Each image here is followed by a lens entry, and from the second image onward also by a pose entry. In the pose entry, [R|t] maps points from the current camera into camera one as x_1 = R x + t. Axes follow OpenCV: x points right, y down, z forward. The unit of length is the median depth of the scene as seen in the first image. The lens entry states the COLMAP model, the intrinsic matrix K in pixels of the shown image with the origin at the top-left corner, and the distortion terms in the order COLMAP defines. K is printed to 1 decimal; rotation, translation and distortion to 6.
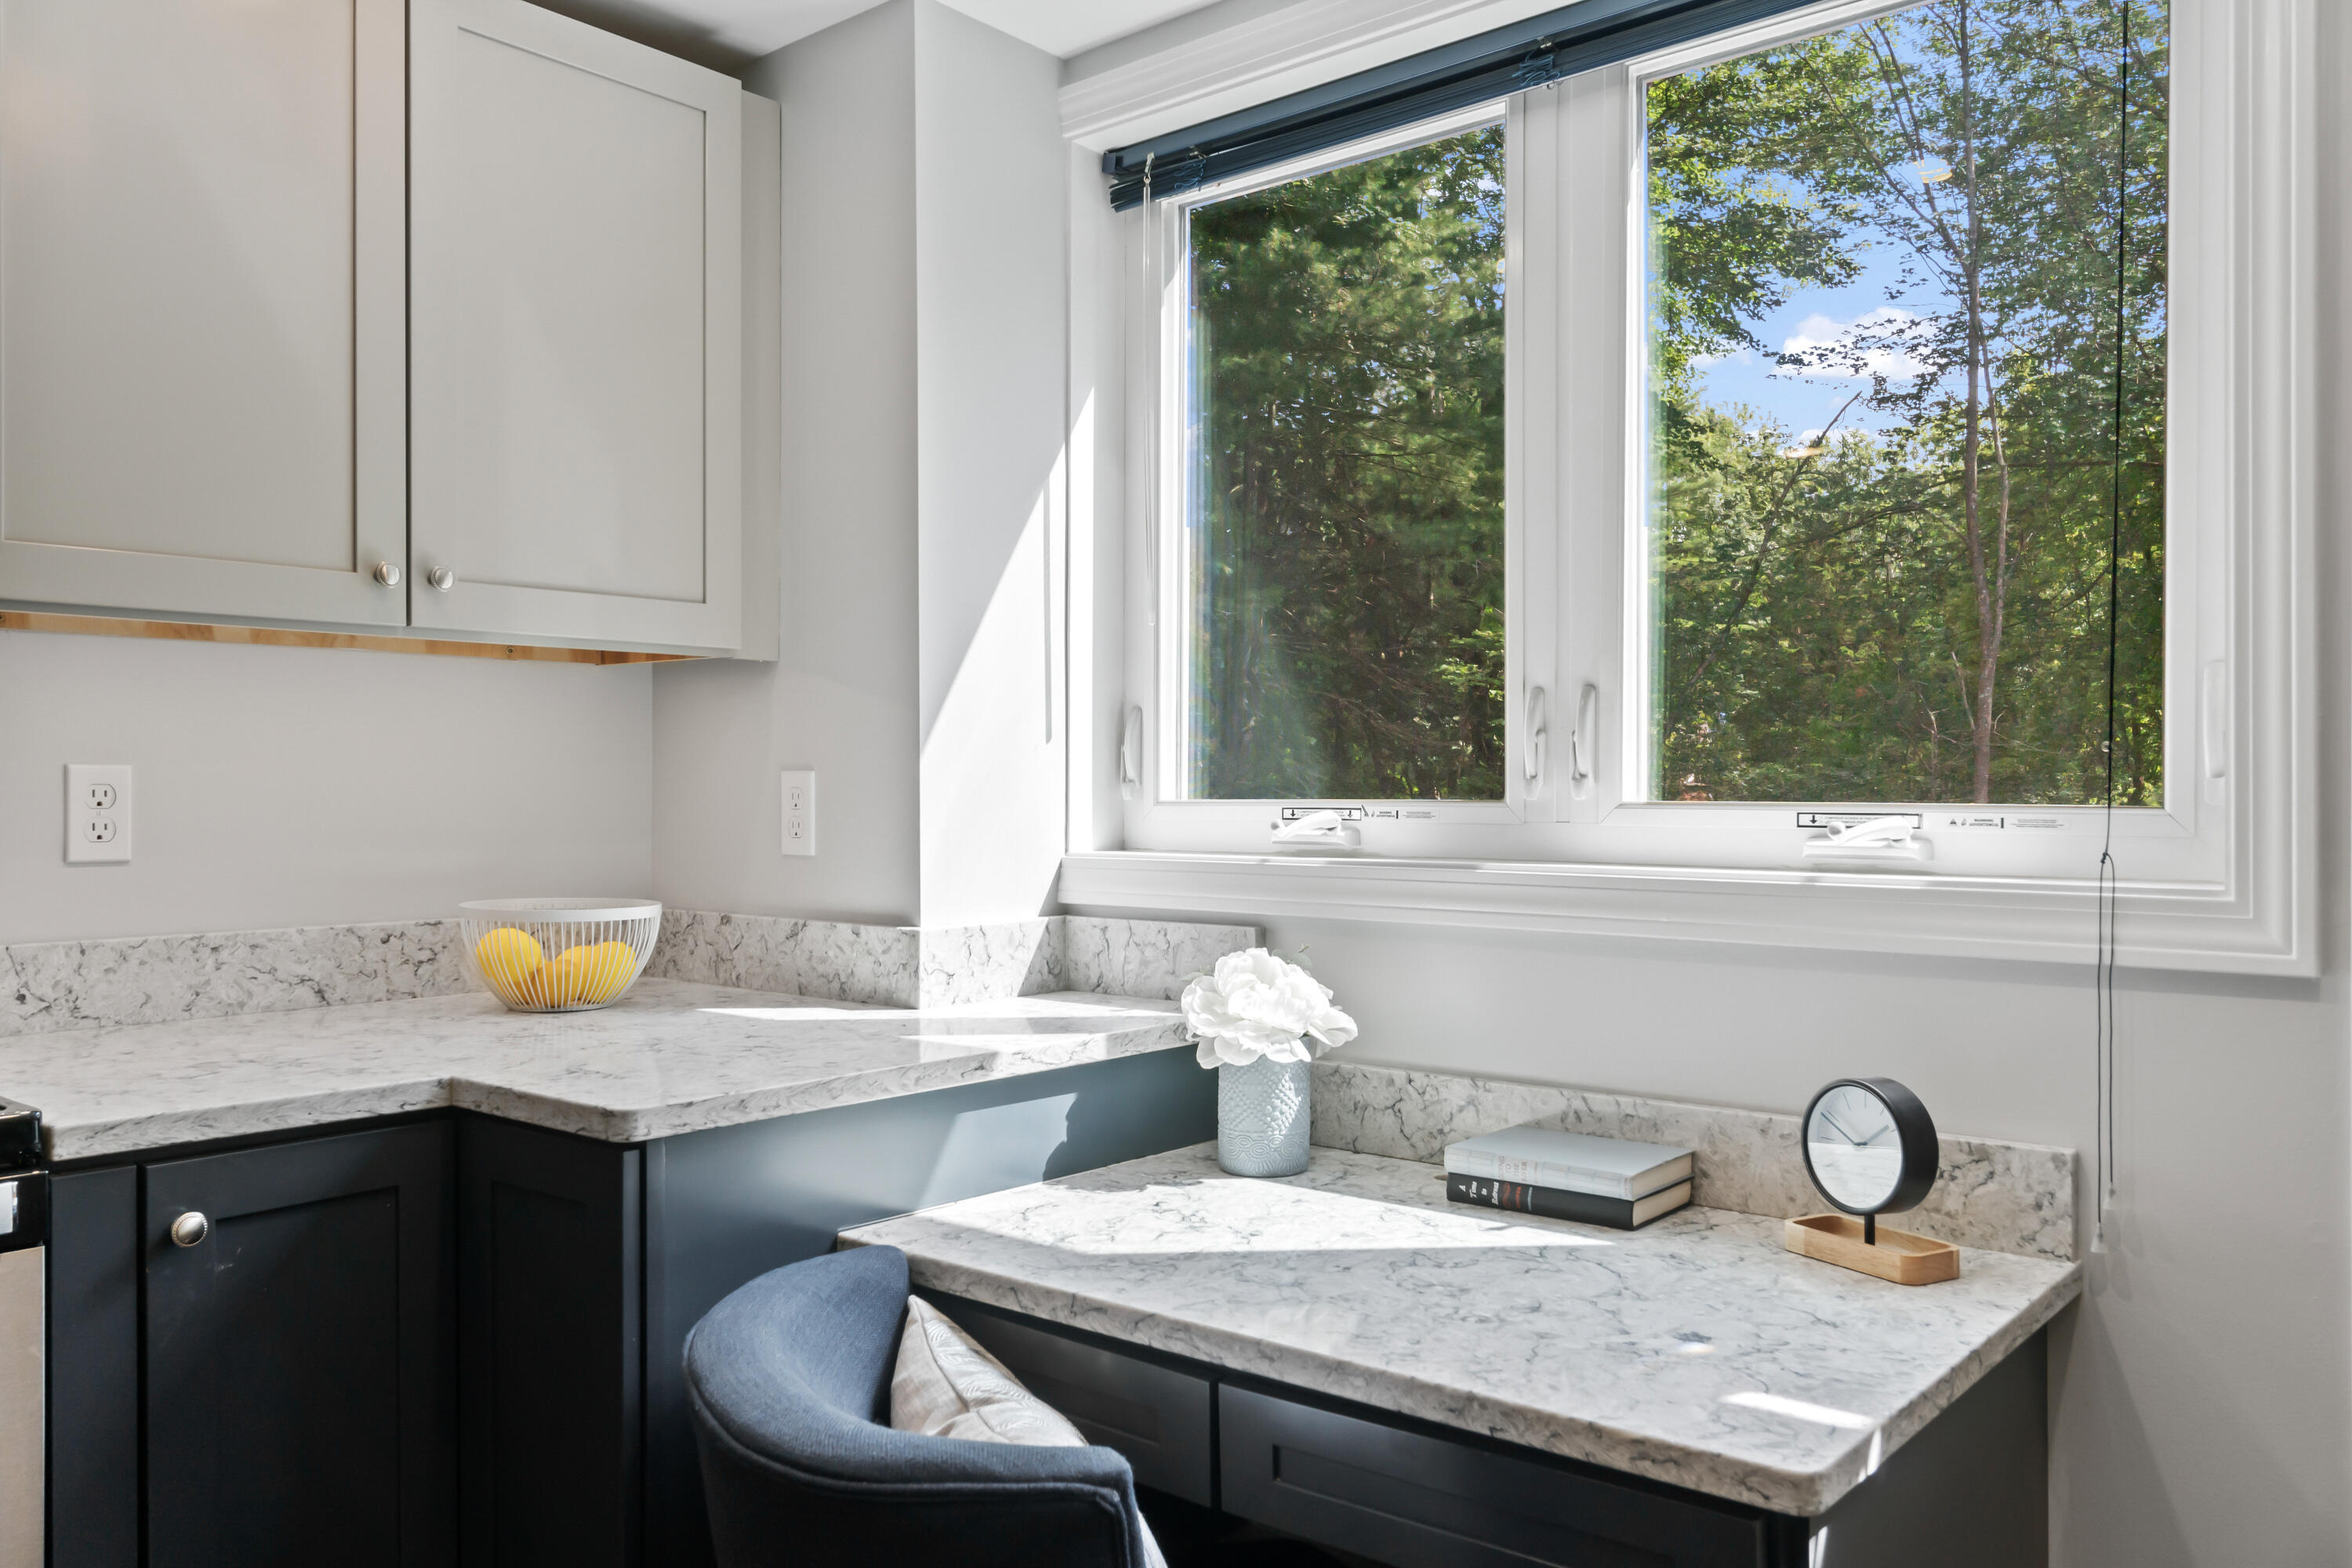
lens RADIAL K [[1767.2, 0, 1176.0], [0, 1767.2, 784.0], [0, 0, 1]] dist [-0.003900, -0.003475]
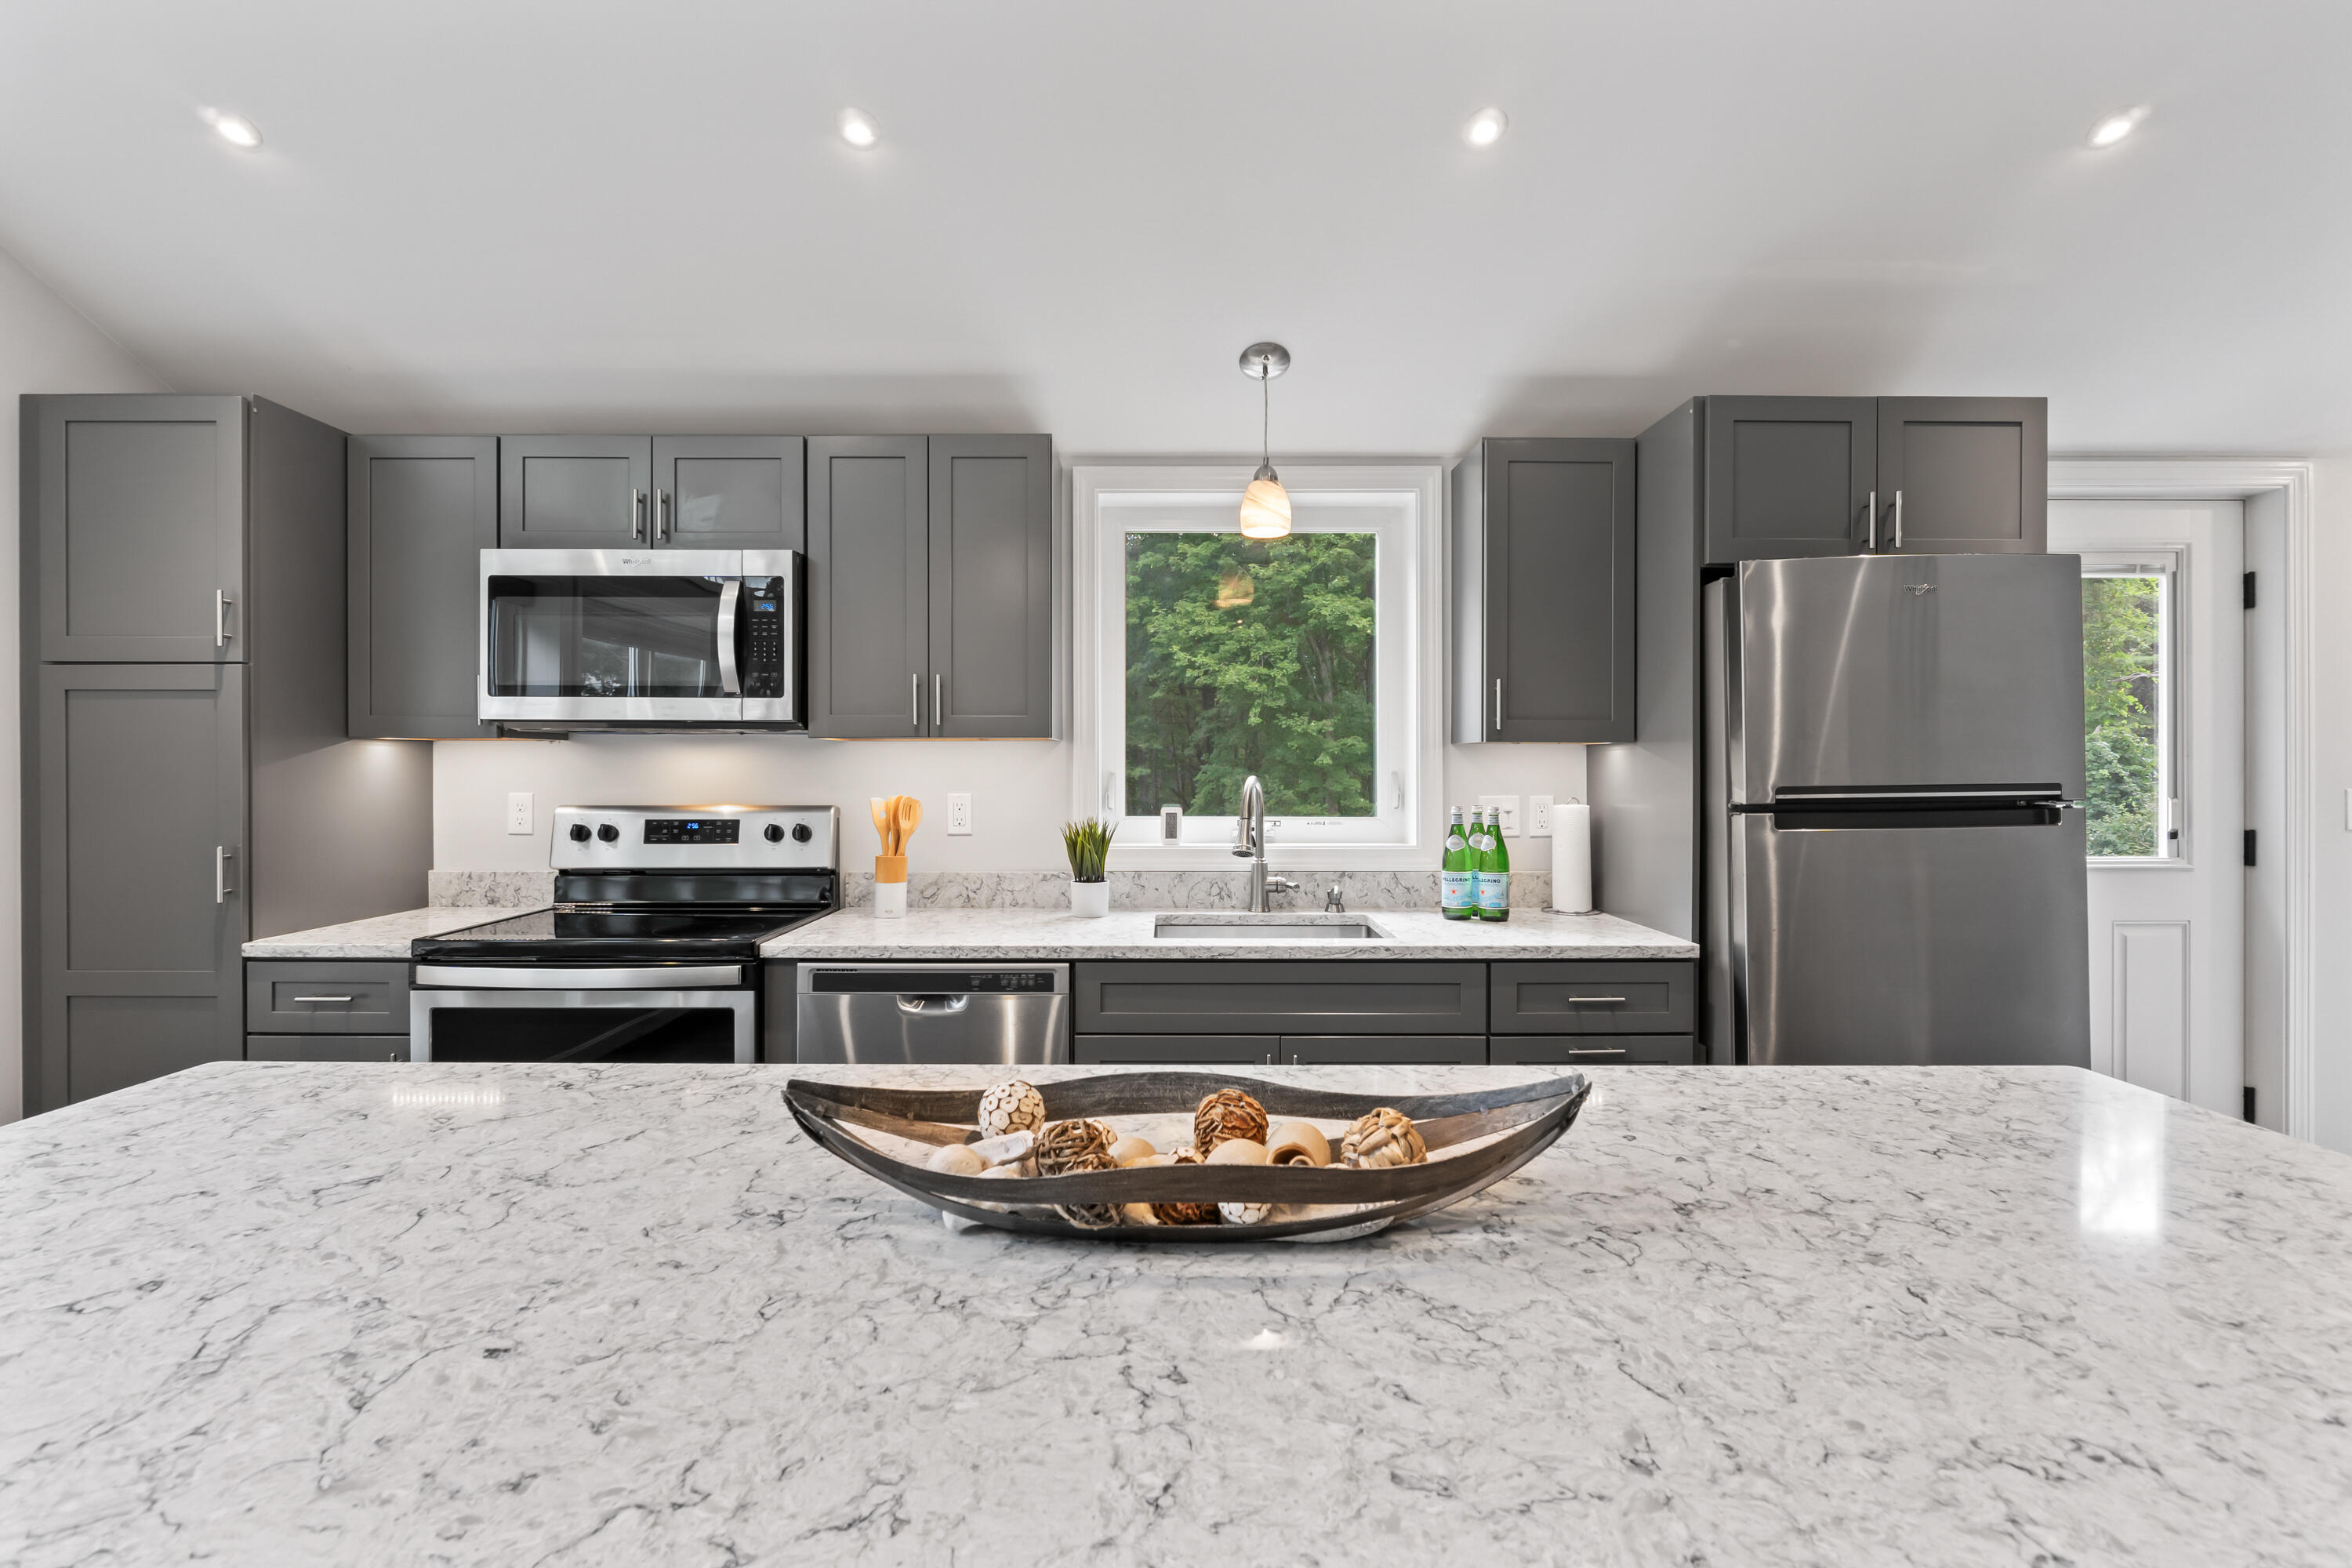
lens RADIAL K [[1092.4, 0, 1166.1], [0, 1092.4, 777.6], [0, 0, 1]] dist [-0.009270, 0.001304]
pose [[0.642372, 0.003569, -0.766384, 0.696400], [0.000824, 0.999985, 0.005348, -0.044523], [0.766392, -0.004067, 0.642360, 0.299209]]
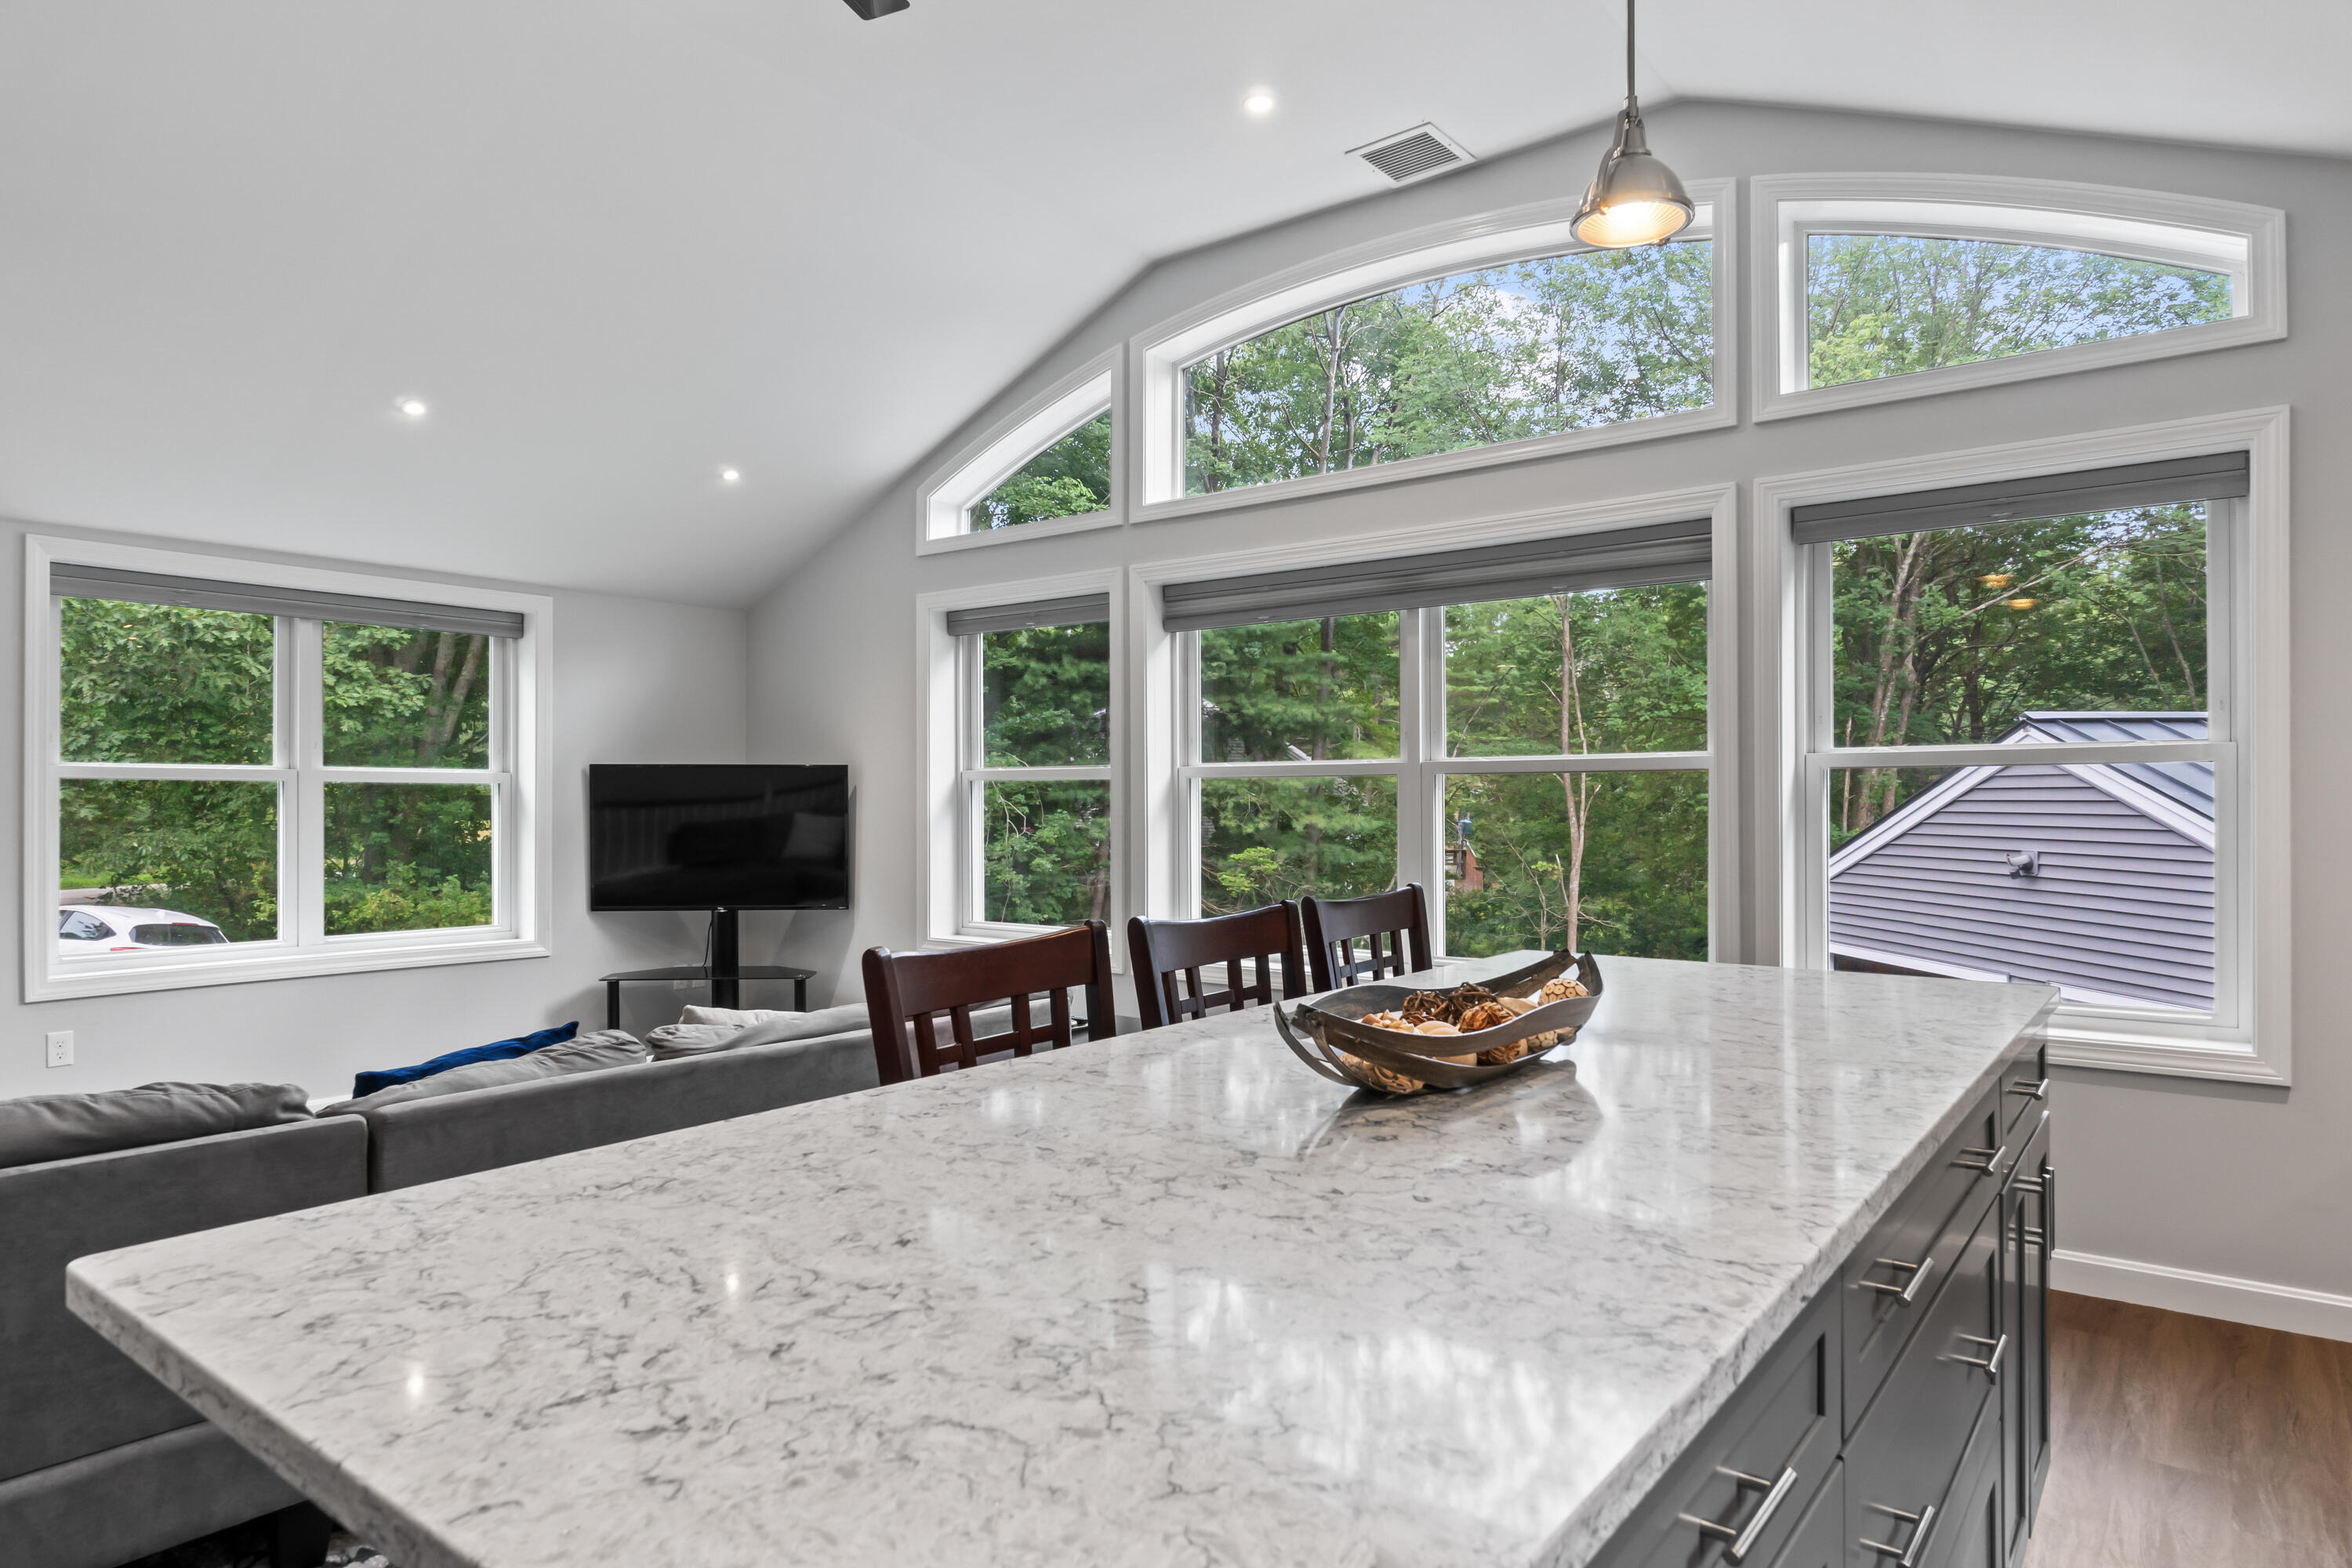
lens RADIAL K [[1371.2, 0, 1166.8], [0, 1371.2, 794.4], [0, 0, 1]] dist [-0.004559, 0.000267]
pose [[-0.999430, -0.002335, -0.033681, 0.538050], [-0.002197, 0.999989, -0.004156, -0.010495], [0.033690, -0.004079, -0.999424, 1.365901]]
